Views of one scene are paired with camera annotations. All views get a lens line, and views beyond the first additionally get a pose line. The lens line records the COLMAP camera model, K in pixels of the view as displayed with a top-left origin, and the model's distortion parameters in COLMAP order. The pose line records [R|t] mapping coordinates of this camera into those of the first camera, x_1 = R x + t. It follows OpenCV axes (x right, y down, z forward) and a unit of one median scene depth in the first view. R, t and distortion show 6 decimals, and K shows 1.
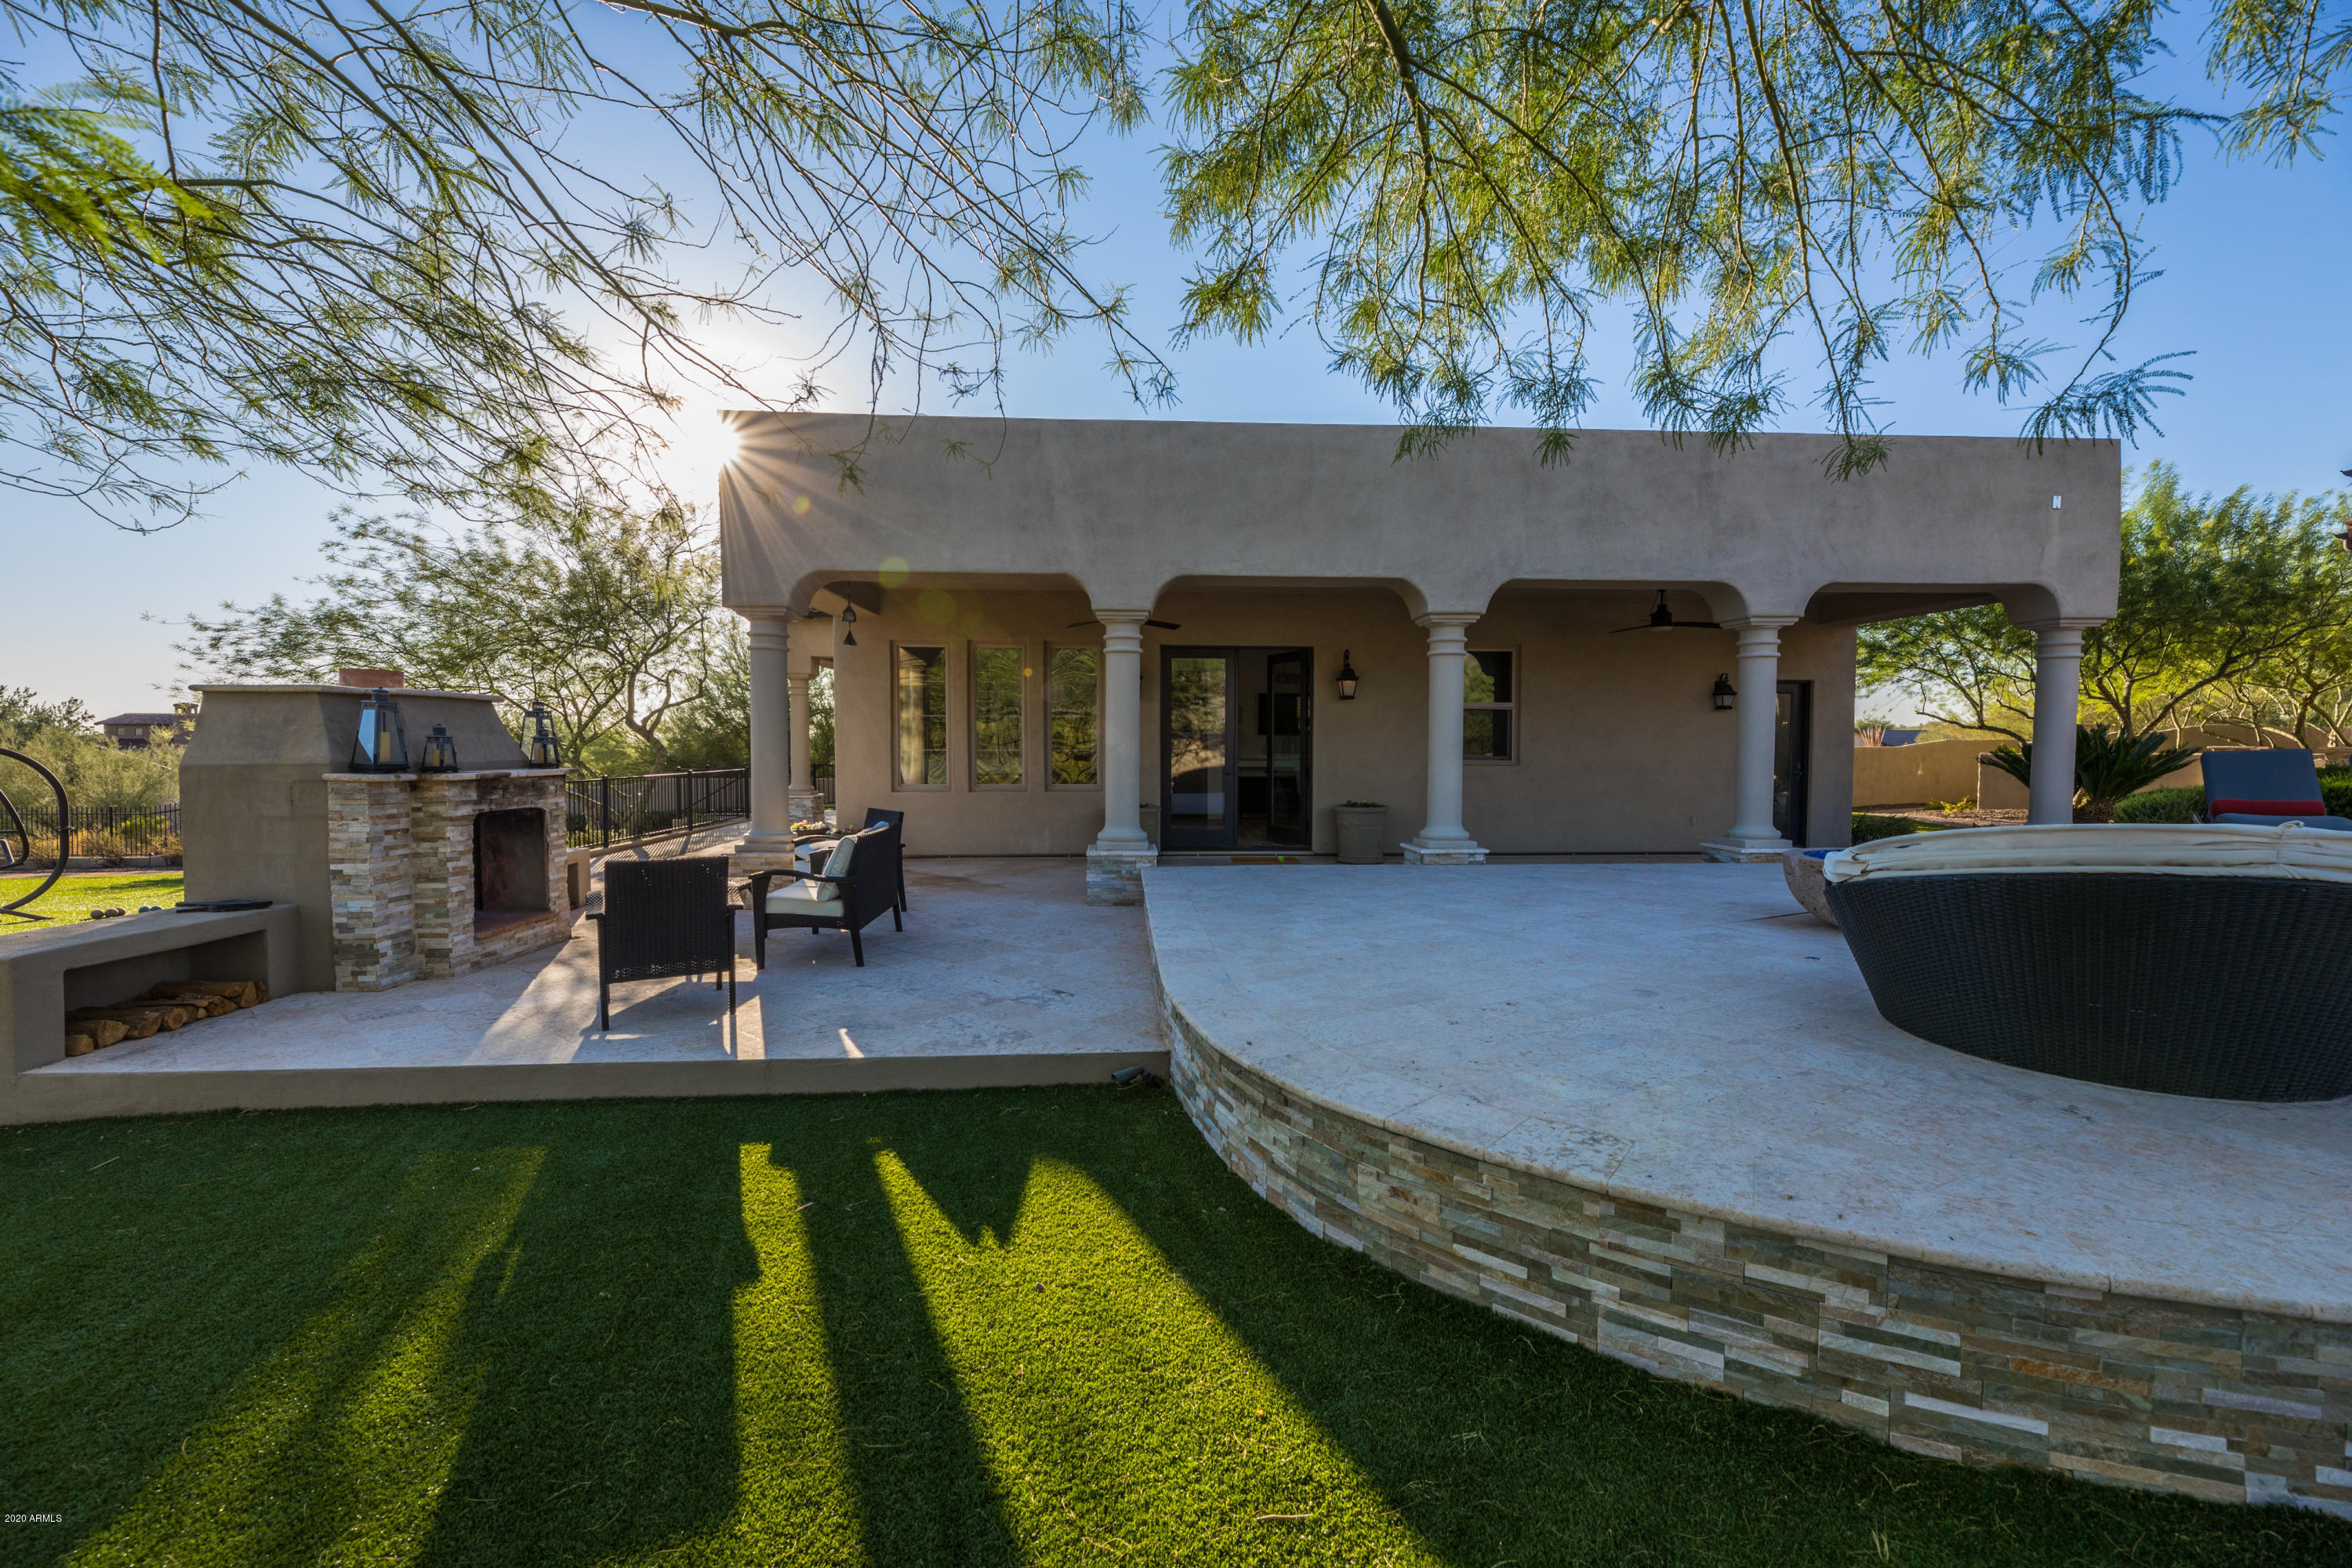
lens RADIAL K [[957.8, 0, 1176.0], [0, 957.8, 784.0], [0, 0, 1]] dist [-0.003573, -0.000217]
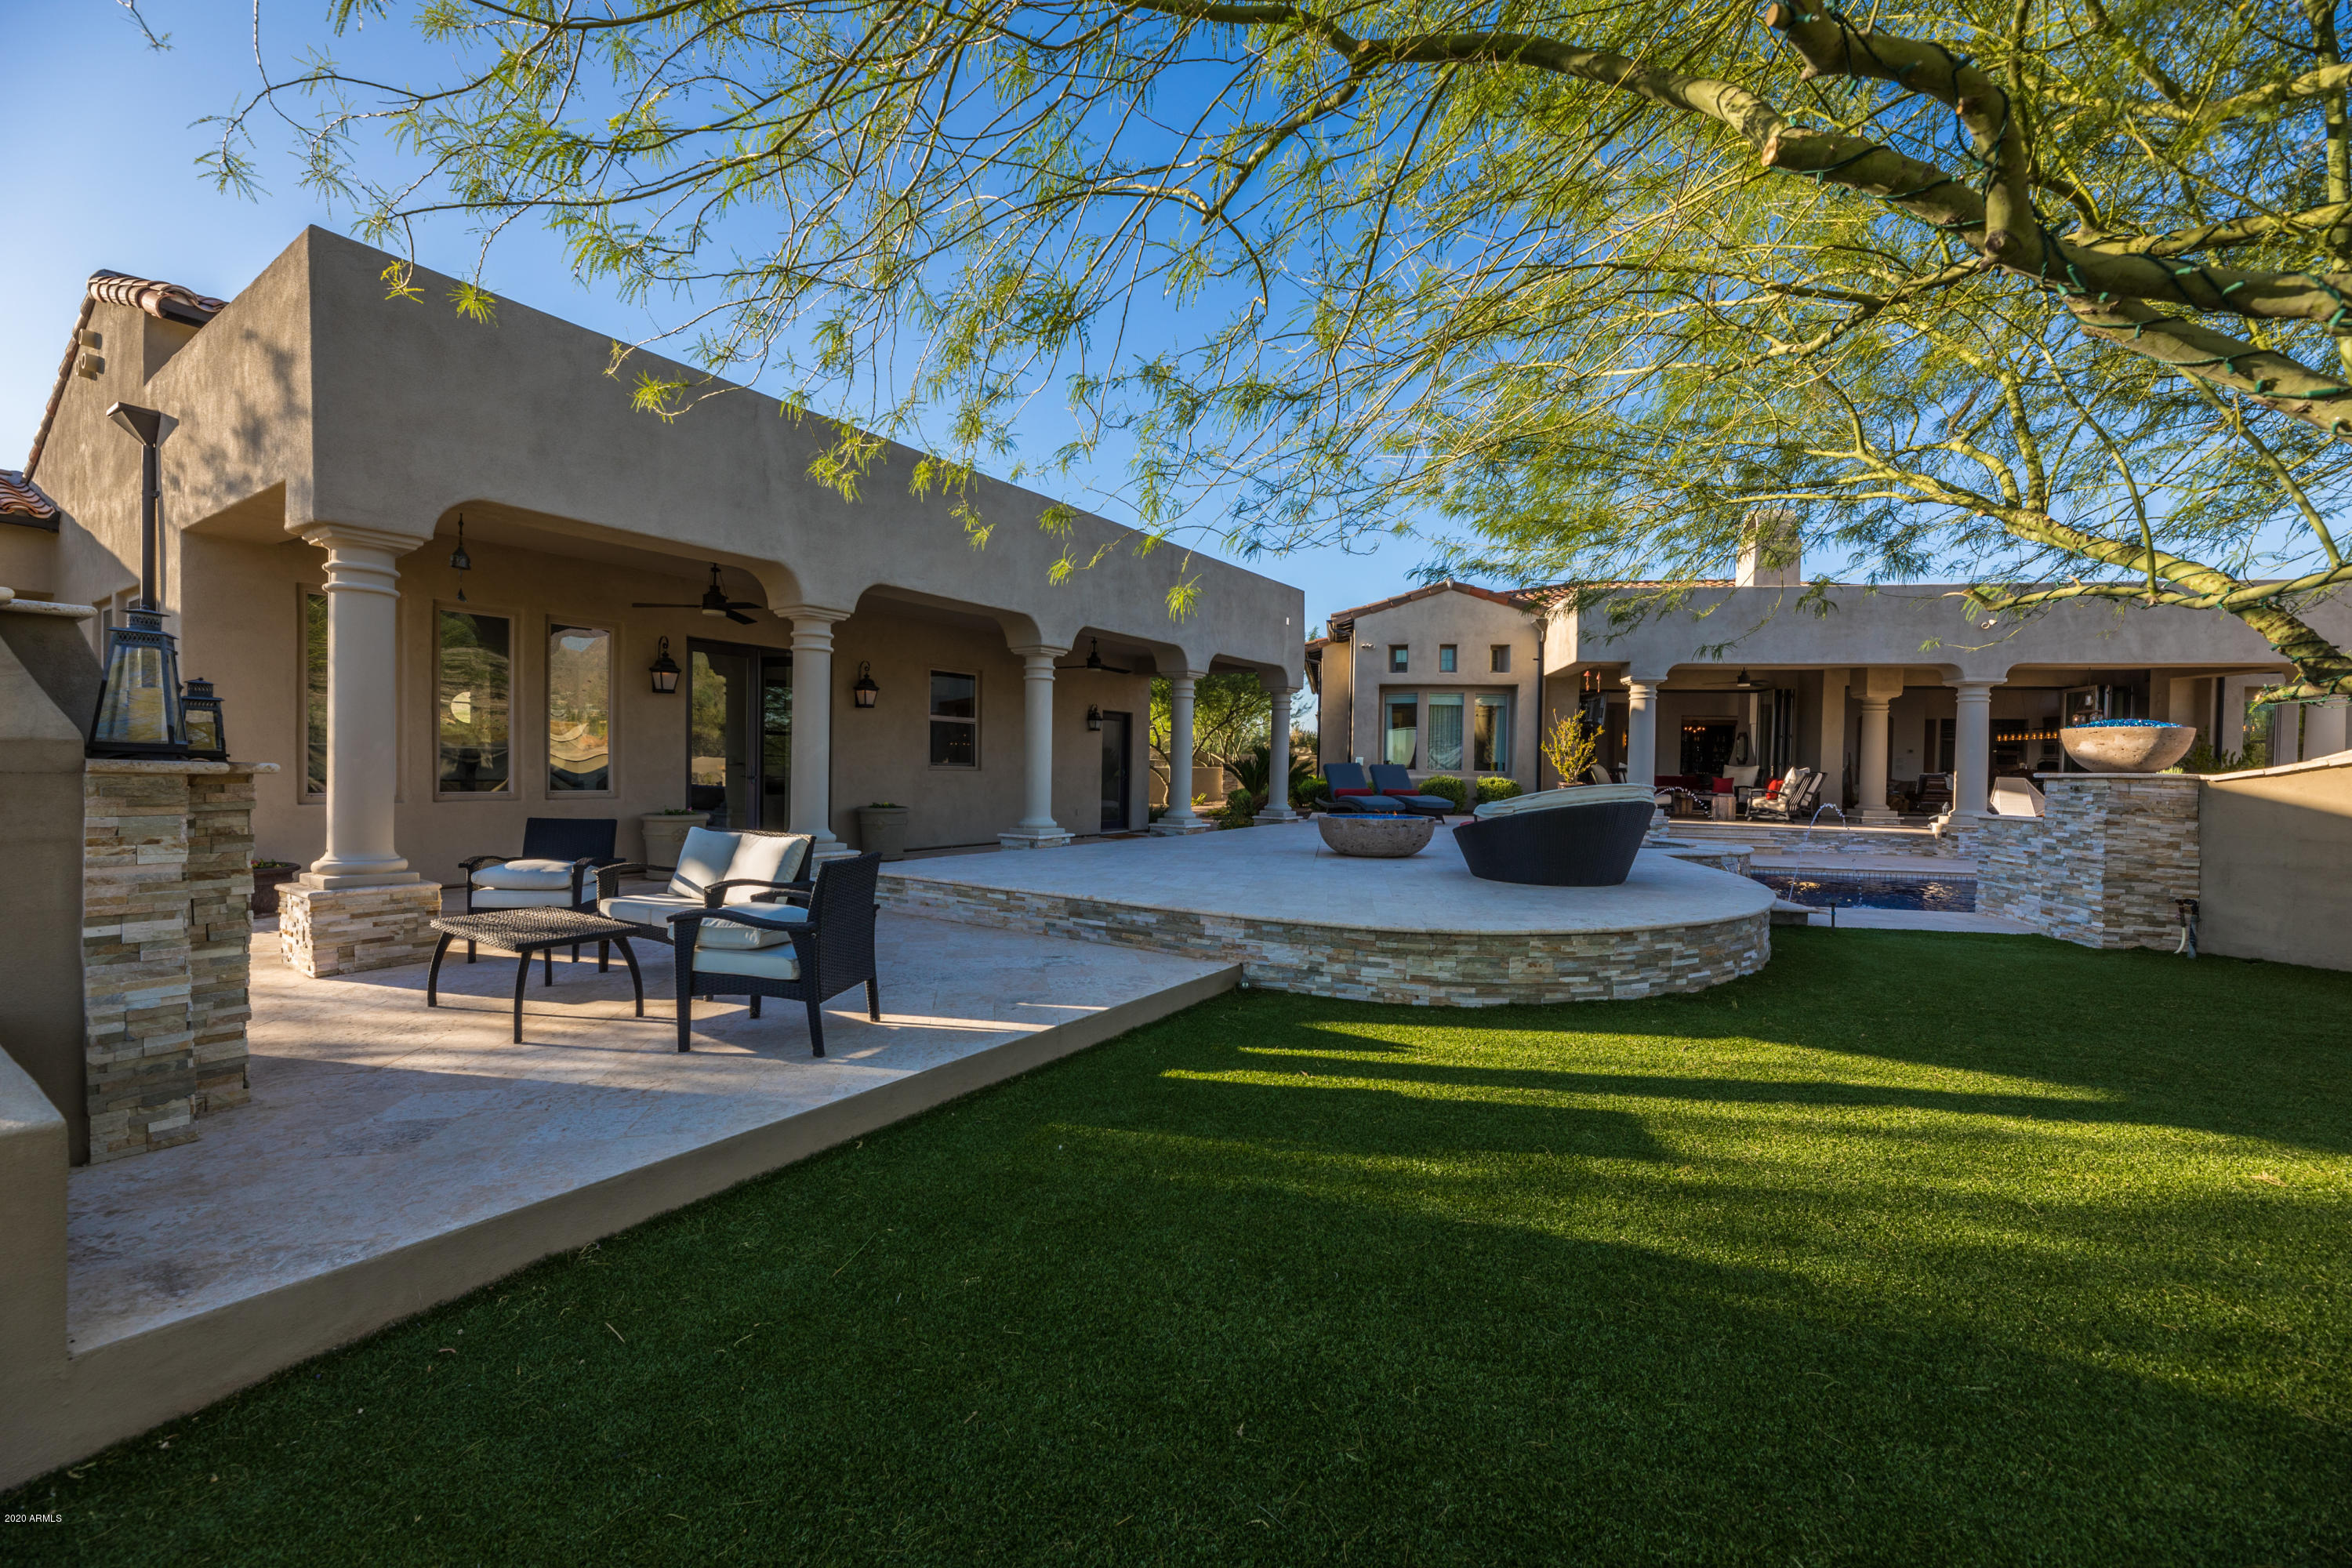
lens RADIAL K [[957.8, 0, 1176.0], [0, 957.8, 784.0], [0, 0, 1]] dist [-0.003573, -0.000217]
pose [[0.601565, -0.006970, 0.798794, -1.145349], [0.019748, 0.999786, -0.006148, 0.022315], [-0.798580, 0.019473, 0.601574, 0.222953]]
